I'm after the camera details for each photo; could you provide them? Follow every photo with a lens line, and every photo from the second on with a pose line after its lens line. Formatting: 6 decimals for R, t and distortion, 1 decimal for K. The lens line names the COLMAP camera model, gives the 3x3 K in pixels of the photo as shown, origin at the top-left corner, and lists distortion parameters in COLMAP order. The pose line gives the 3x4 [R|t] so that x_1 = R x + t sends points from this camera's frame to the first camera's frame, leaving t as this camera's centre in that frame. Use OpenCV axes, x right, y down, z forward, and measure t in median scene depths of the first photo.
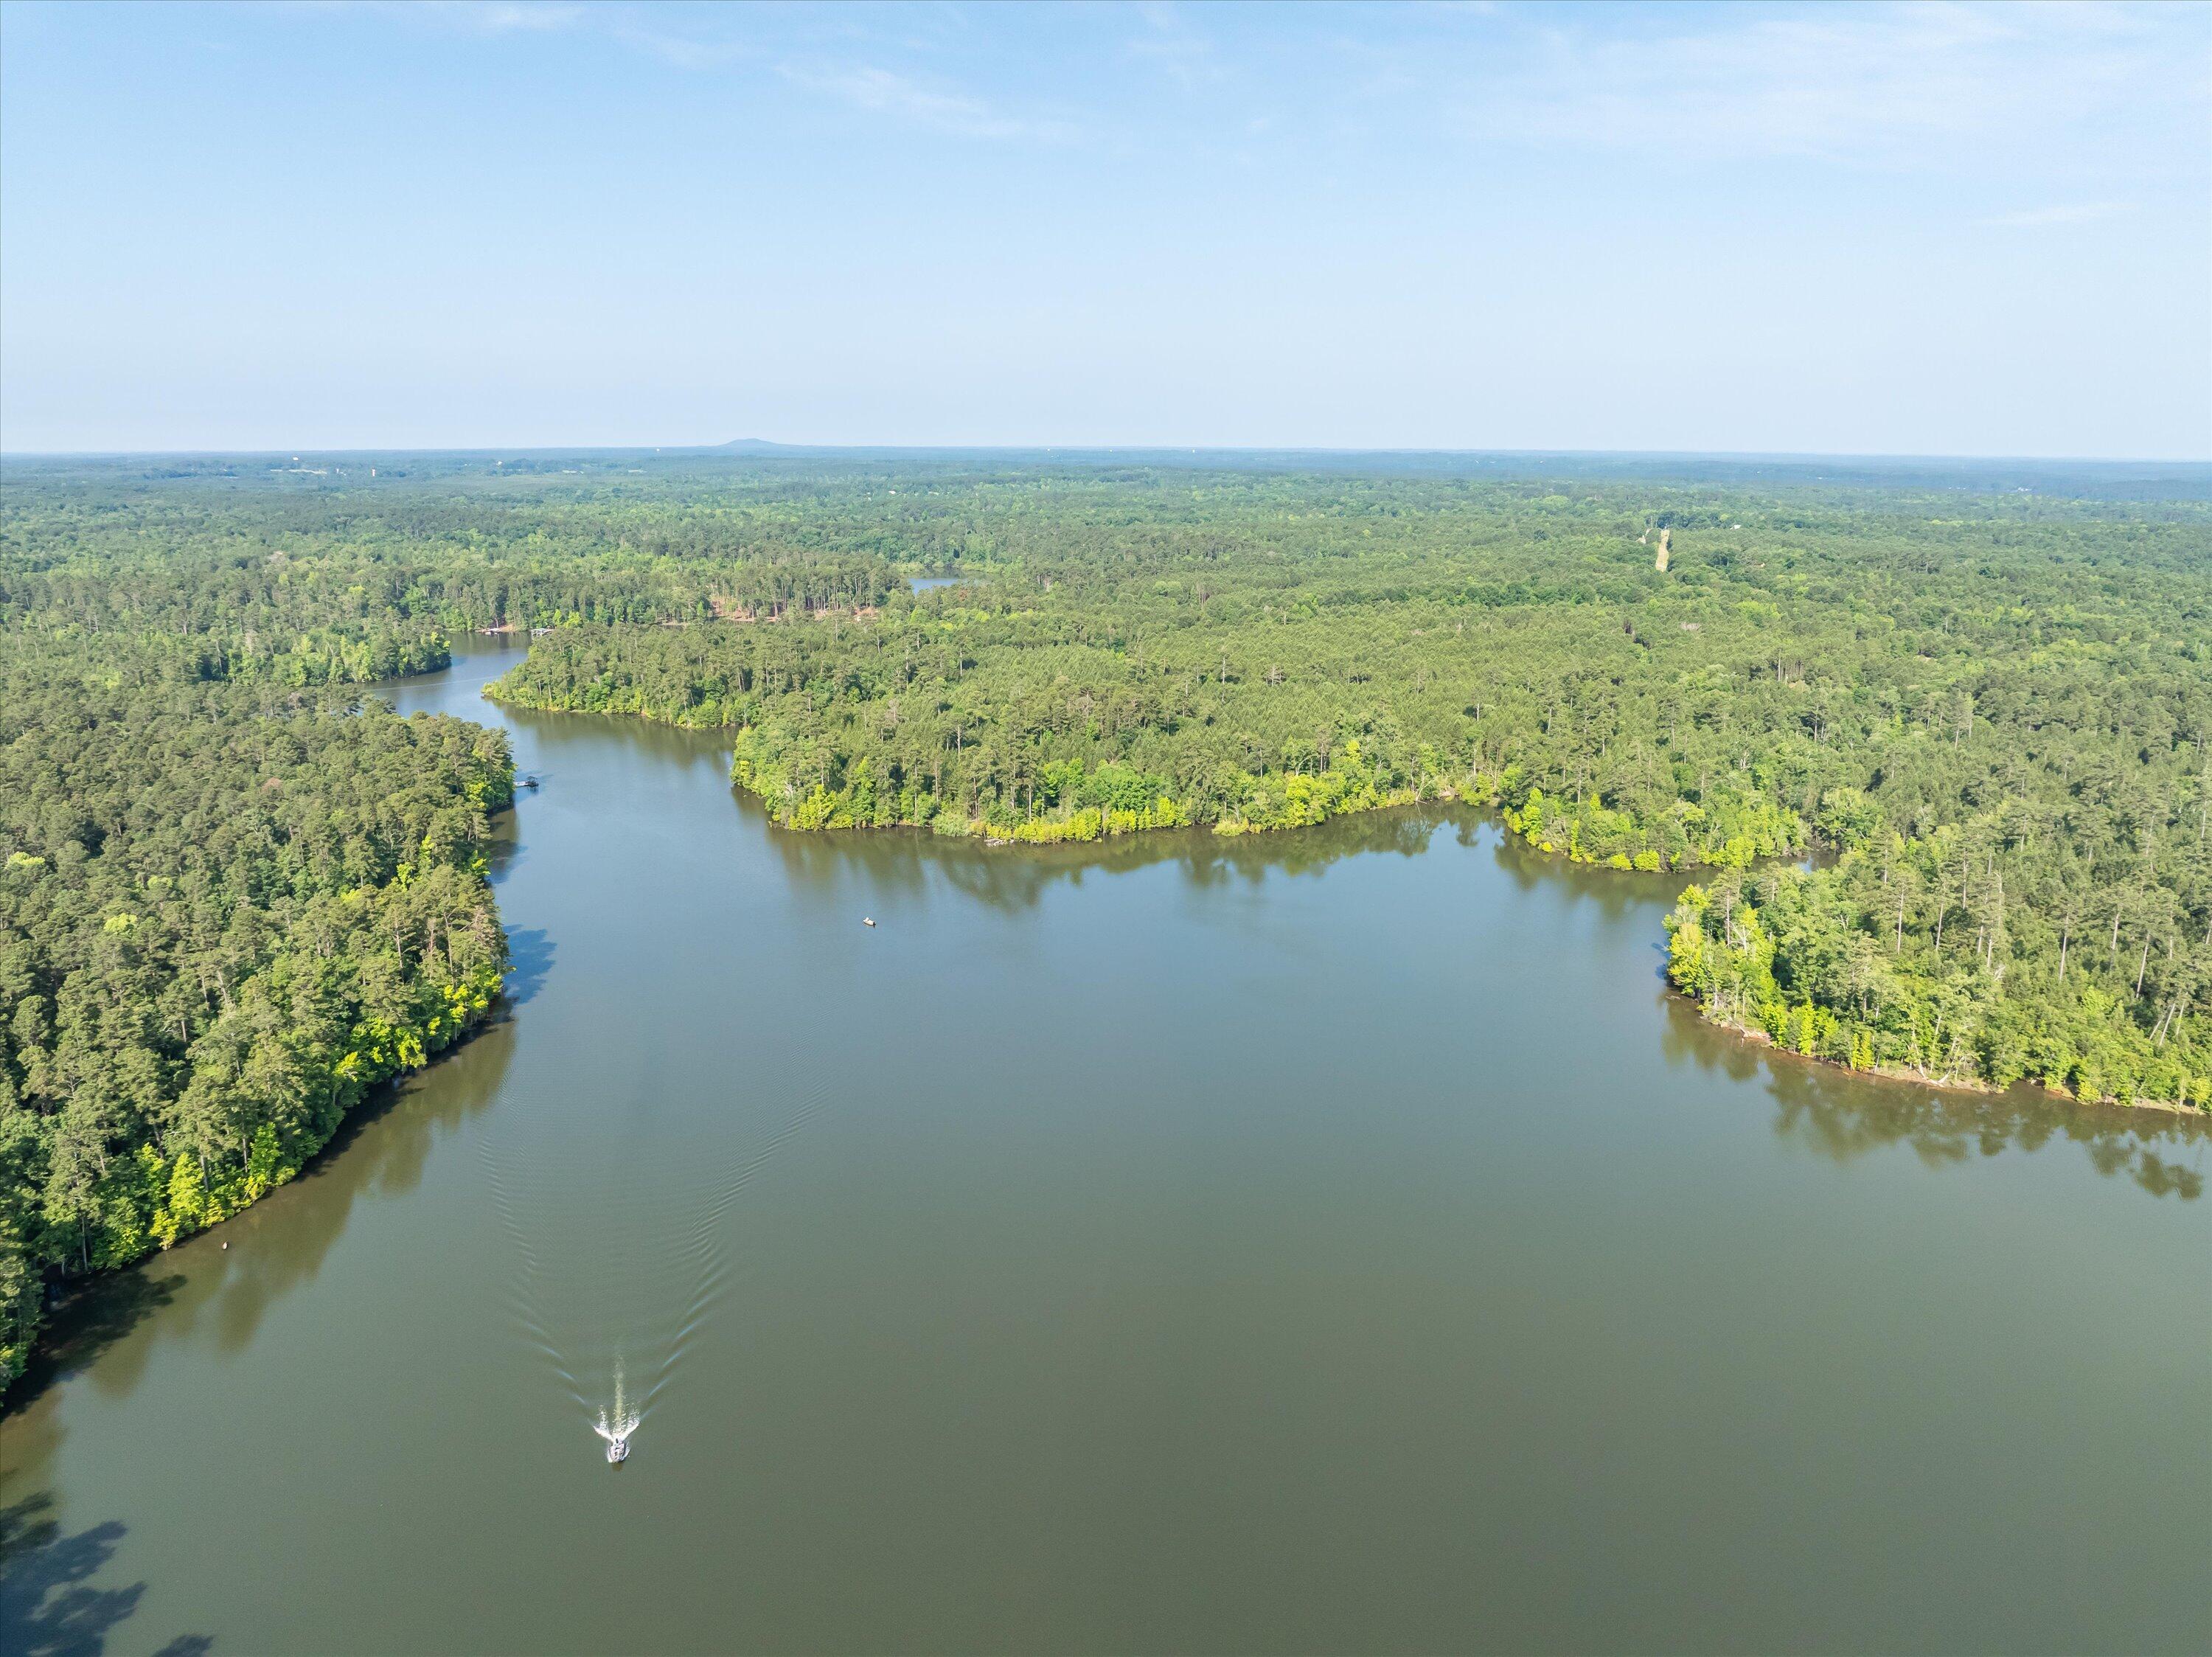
lens RADIAL K [[1556.5, 0, 1119.4], [0, 1556.5, 841.1], [0, 0, 1]] dist [-0.034216, 0.004267]
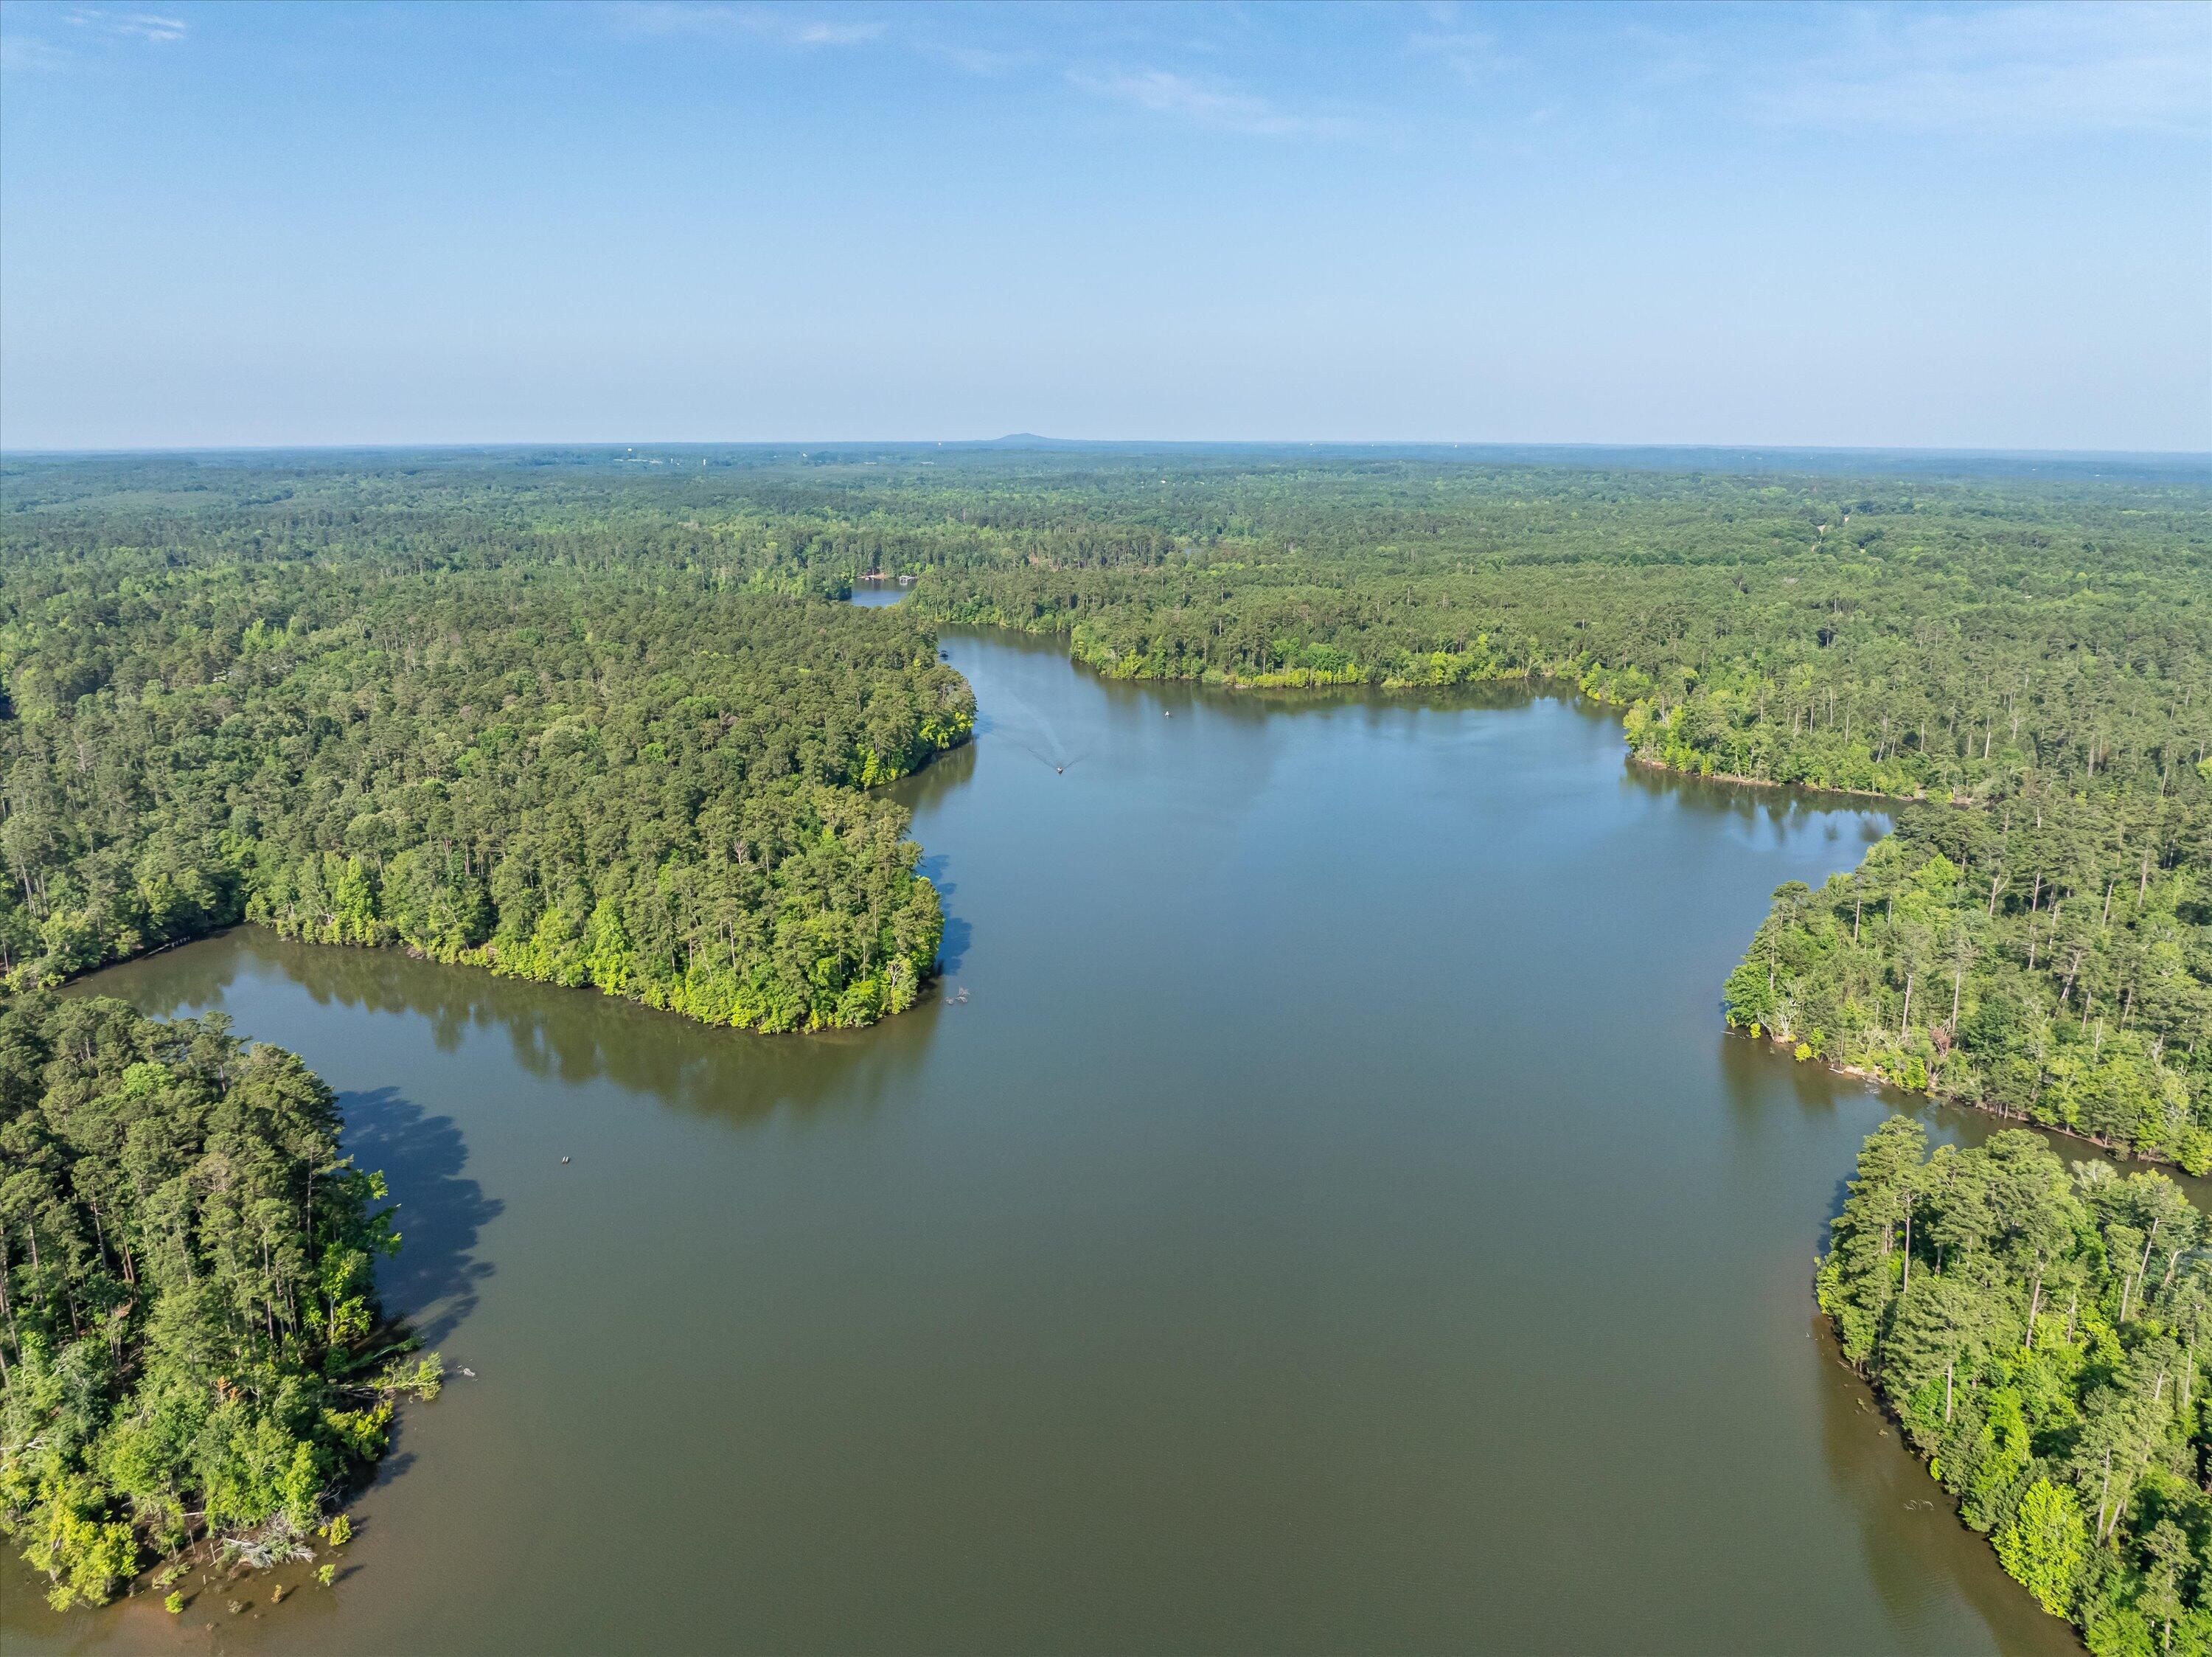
lens RADIAL K [[1556.5, 0, 1033.7], [0, 1556.5, 852.4], [0, 0, 1]] dist [-0.034216, 0.004267]
pose [[0.976554, 0.053503, -0.208516, 0.031252], [-0.051406, 0.998558, 0.015469, 0.090647], [0.209043, -0.004387, 0.977897, -0.349450]]
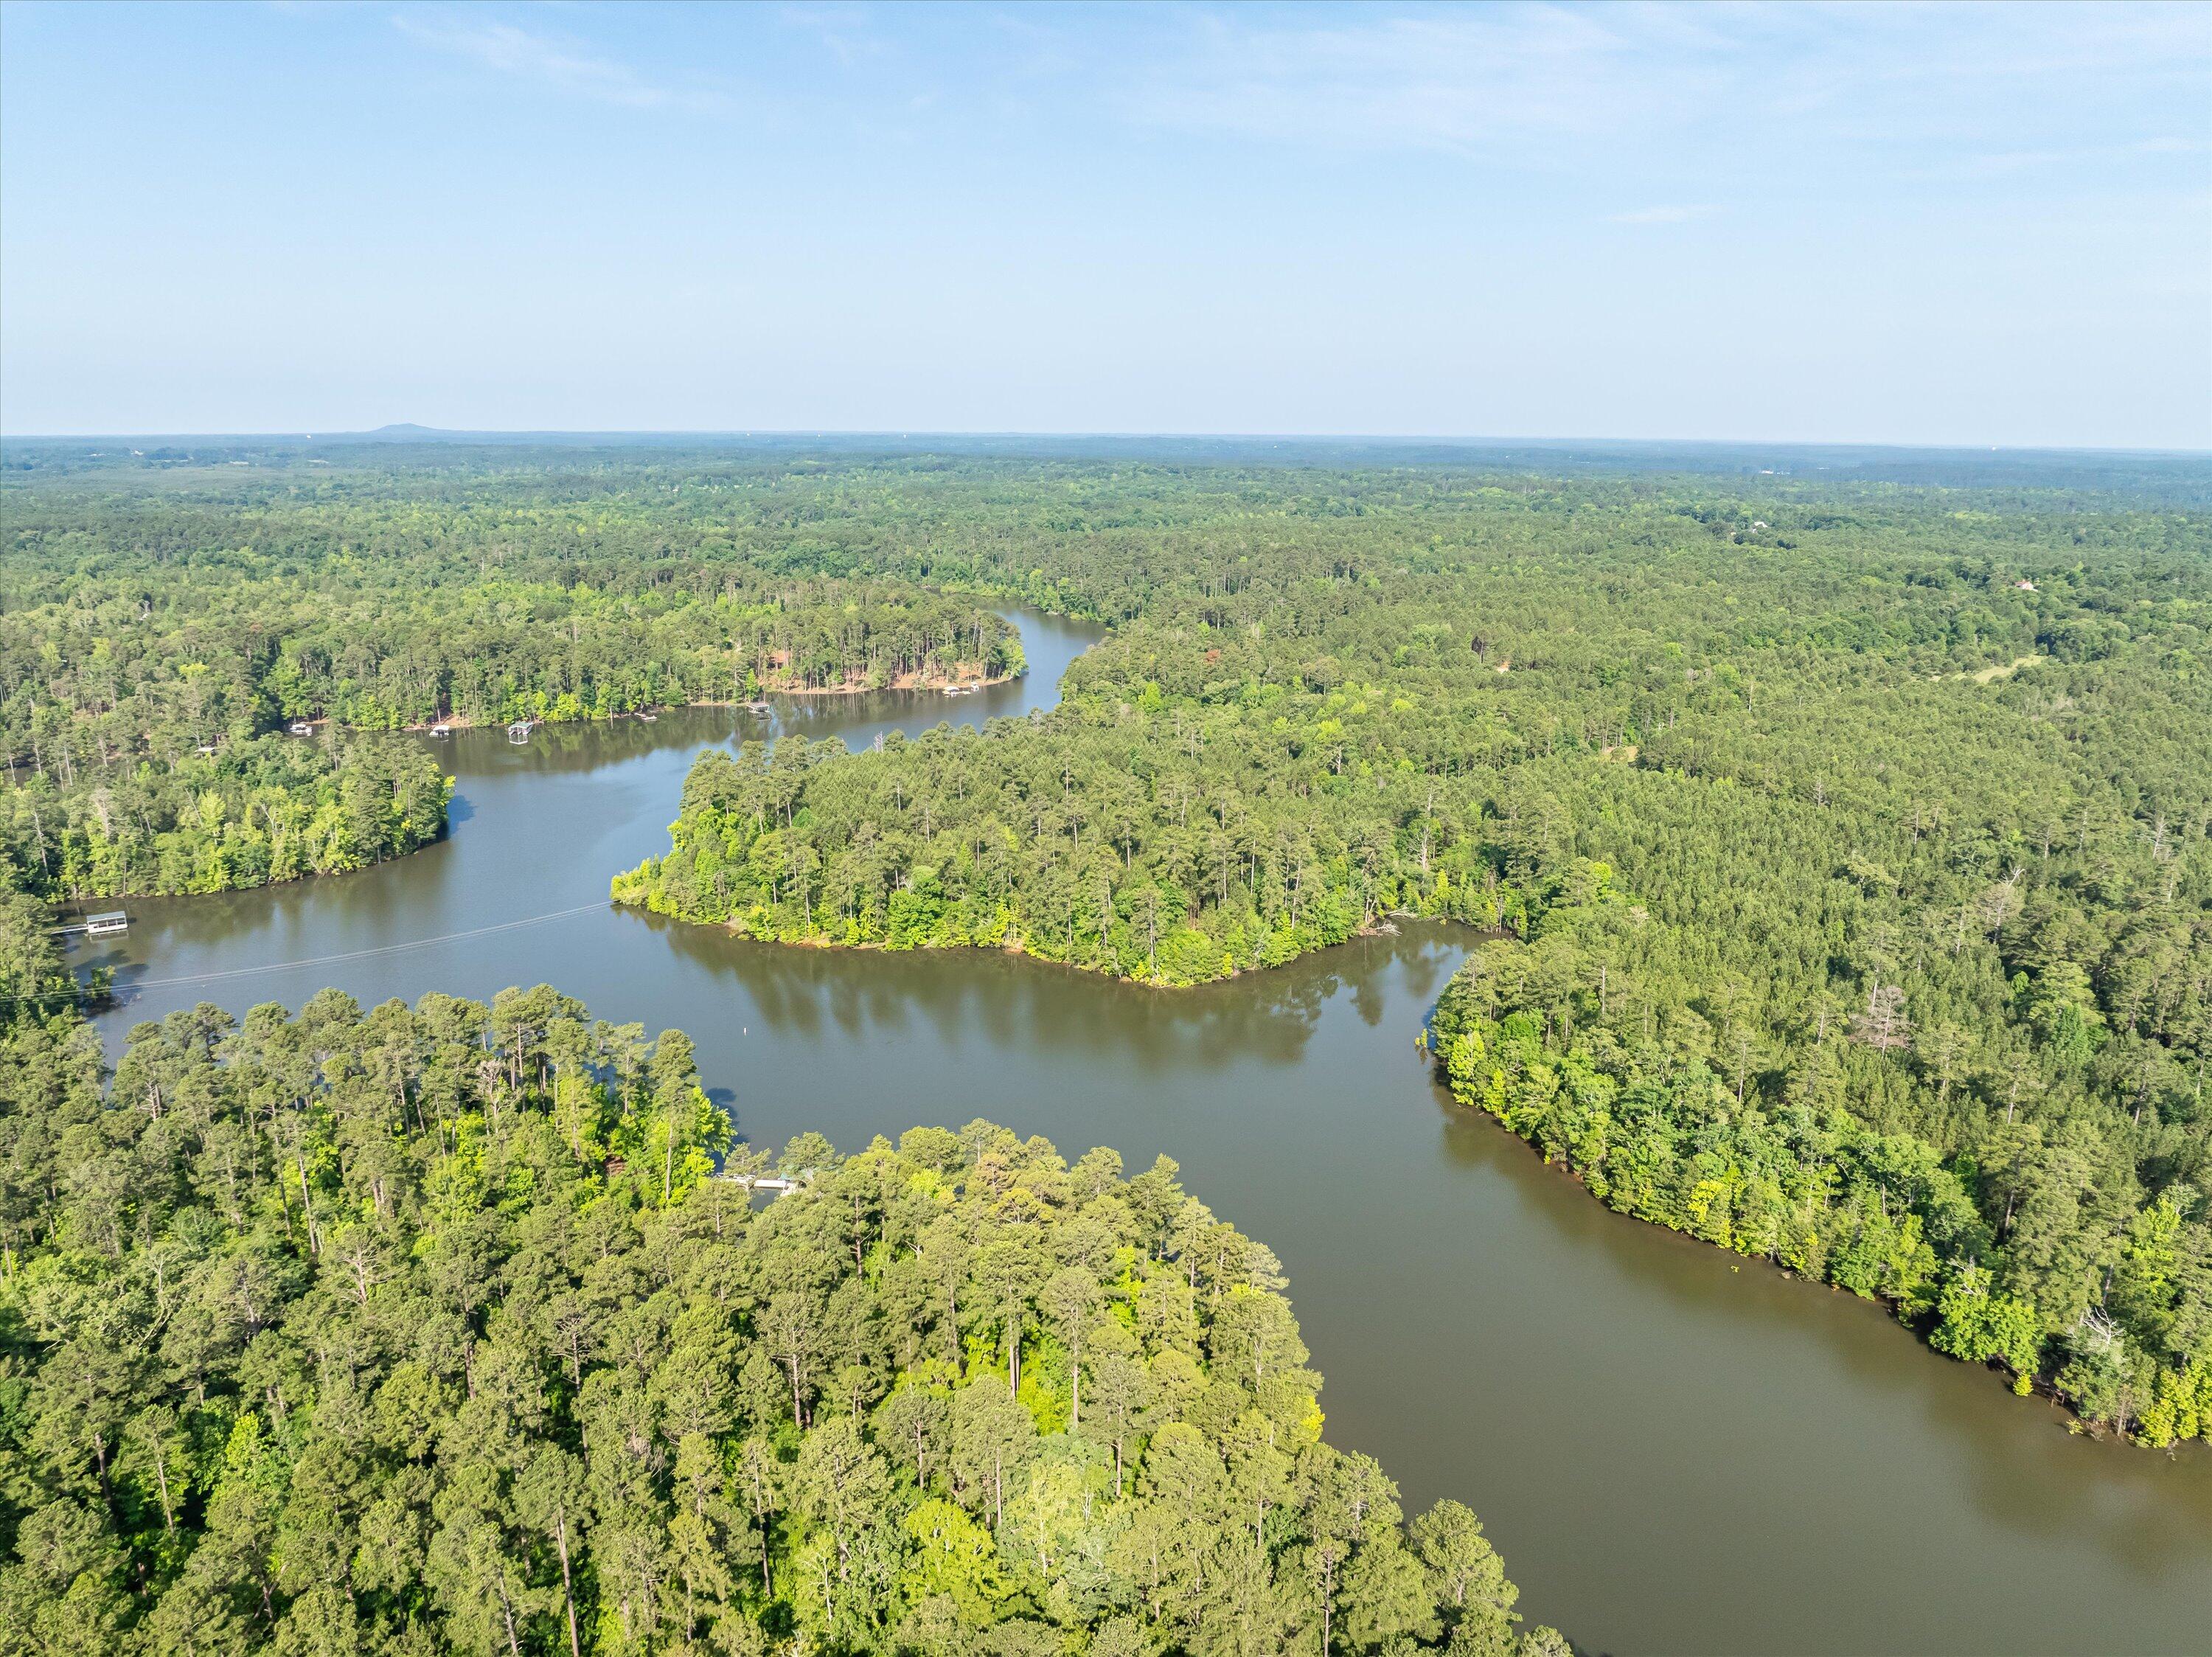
lens RADIAL K [[1556.5, 0, 1088.8], [0, 1556.5, 842.8], [0, 0, 1]] dist [-0.034216, 0.004267]
pose [[0.980253, -0.048827, 0.191626, -0.333502], [0.046857, 0.998792, 0.014800, -0.108421], [-0.192117, -0.005528, 0.981356, 0.425796]]
